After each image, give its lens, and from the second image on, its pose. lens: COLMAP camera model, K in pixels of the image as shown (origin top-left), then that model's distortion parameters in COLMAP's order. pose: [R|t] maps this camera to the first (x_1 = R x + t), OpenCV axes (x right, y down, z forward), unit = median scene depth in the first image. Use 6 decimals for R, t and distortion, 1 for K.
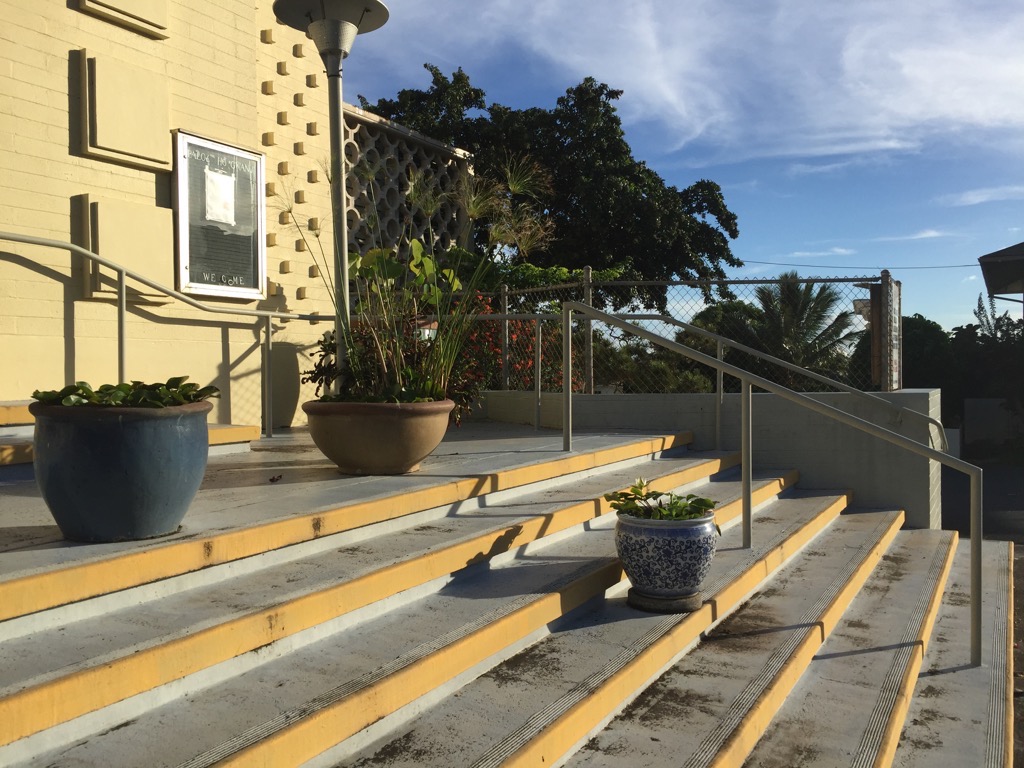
lens RADIAL K [[877.6, 0, 512.0], [0, 877.6, 384.0], [0, 0, 1]] dist [0.075847, -0.095874]
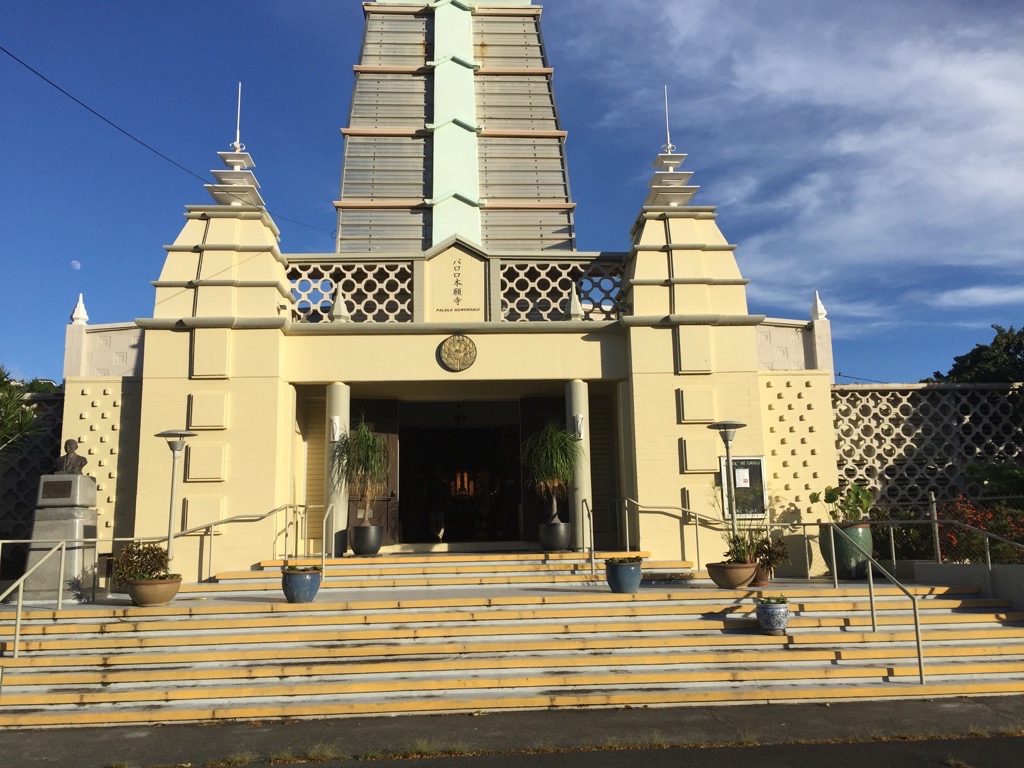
lens RADIAL K [[877.6, 0, 512.0], [0, 877.6, 384.0], [0, 0, 1]] dist [0.075847, -0.095874]
pose [[0.539920, -0.149711, -0.828295, 1.587117], [0.002512, 0.984337, -0.176277, -0.042140], [0.841713, 0.093094, 0.531839, -0.988397]]
